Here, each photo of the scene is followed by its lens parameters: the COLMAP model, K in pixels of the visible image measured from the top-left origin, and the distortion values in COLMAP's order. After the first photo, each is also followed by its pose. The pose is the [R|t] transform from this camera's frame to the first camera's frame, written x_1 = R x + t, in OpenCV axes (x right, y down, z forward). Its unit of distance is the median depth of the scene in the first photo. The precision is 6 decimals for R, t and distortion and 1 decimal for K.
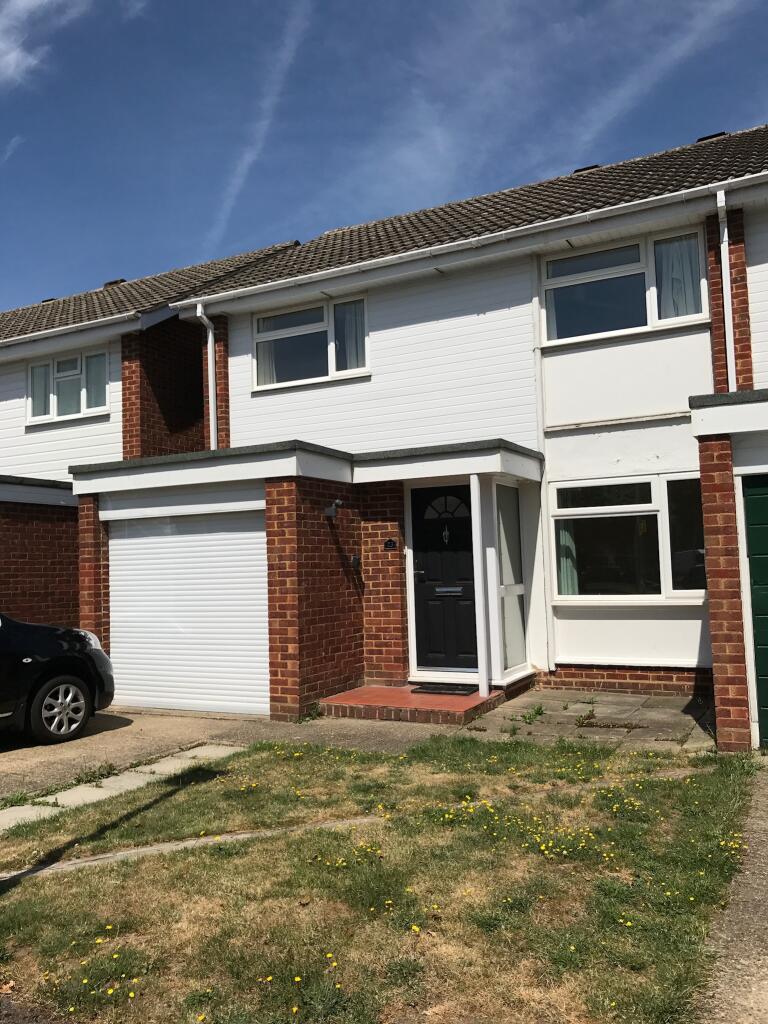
lens RADIAL K [[826.7, 0, 384.0], [0, 826.7, 512.0], [0, 0, 1]] dist [0.020989, -0.005341]
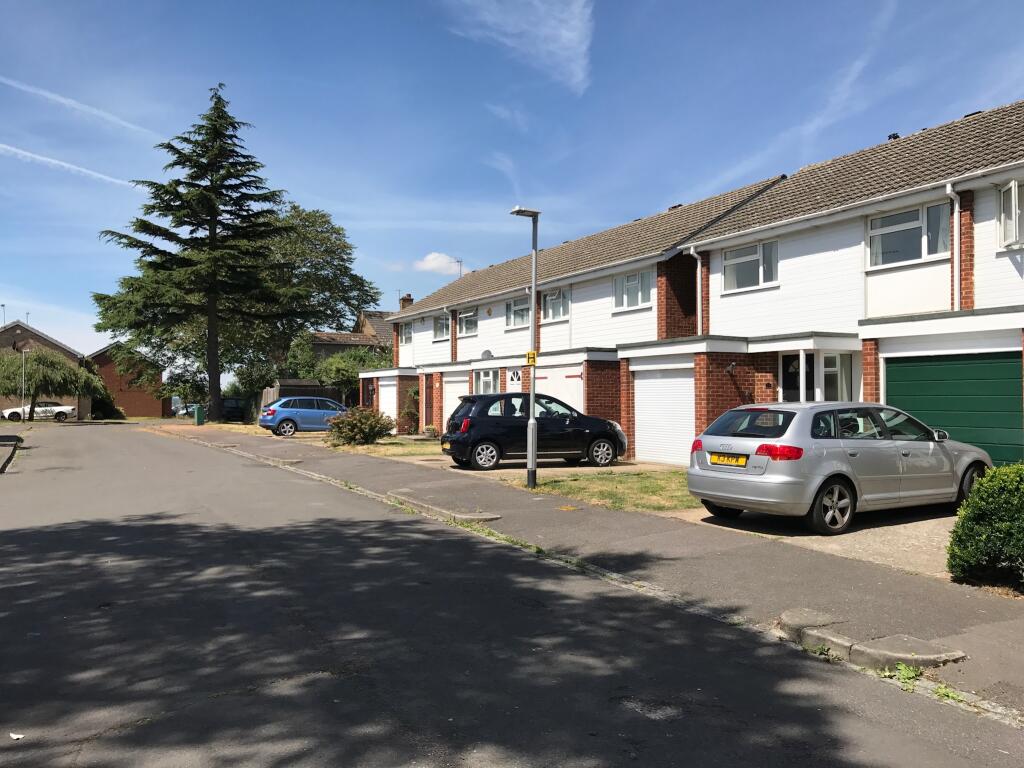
lens RADIAL K [[826.7, 0, 512.0], [0, 826.7, 384.0], [0, 0, 1]] dist [0.020989, -0.005341]
pose [[0.822667, 0.019736, -0.568181, 0.562341], [0.011830, 0.998587, 0.051815, -0.064164], [0.568400, -0.049348, 0.821271, -0.818357]]
